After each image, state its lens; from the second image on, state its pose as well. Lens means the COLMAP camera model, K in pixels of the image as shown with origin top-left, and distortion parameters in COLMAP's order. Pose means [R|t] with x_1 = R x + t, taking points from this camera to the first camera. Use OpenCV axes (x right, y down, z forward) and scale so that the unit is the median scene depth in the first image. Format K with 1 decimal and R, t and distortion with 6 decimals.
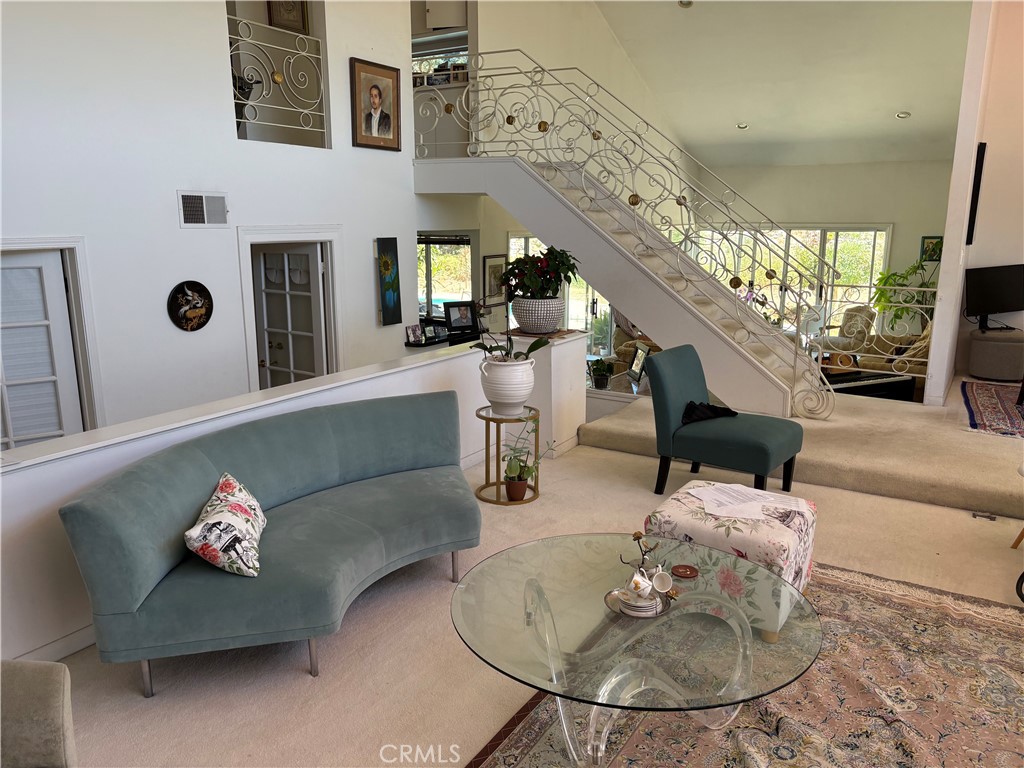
lens RADIAL K [[767.6, 0, 510.1], [0, 767.6, 381.1], [0, 0, 1]] dist [0.011422, -0.030578]
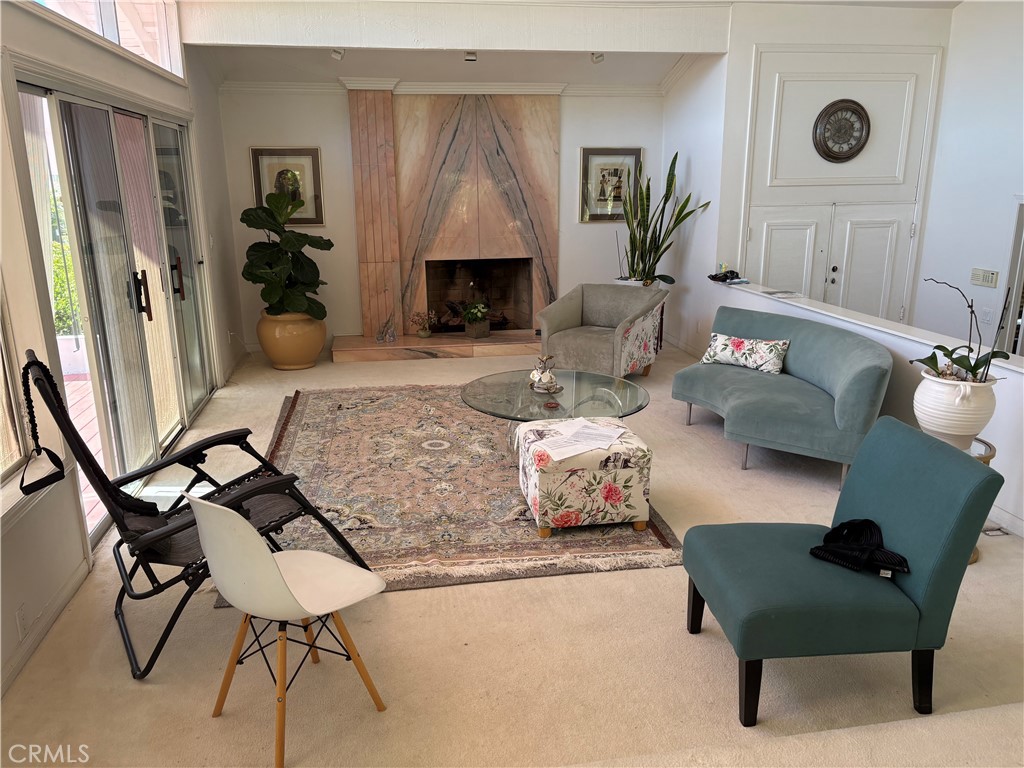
lens RADIAL K [[767.6, 0, 518.0], [0, 767.6, 387.9], [0, 0, 1]] dist [0.011422, -0.030578]
pose [[-0.731778, 0.192671, -0.653742, 0.966747], [-0.126581, 0.904098, 0.408147, -0.325266], [0.669685, 0.381424, -0.637210, 1.417471]]
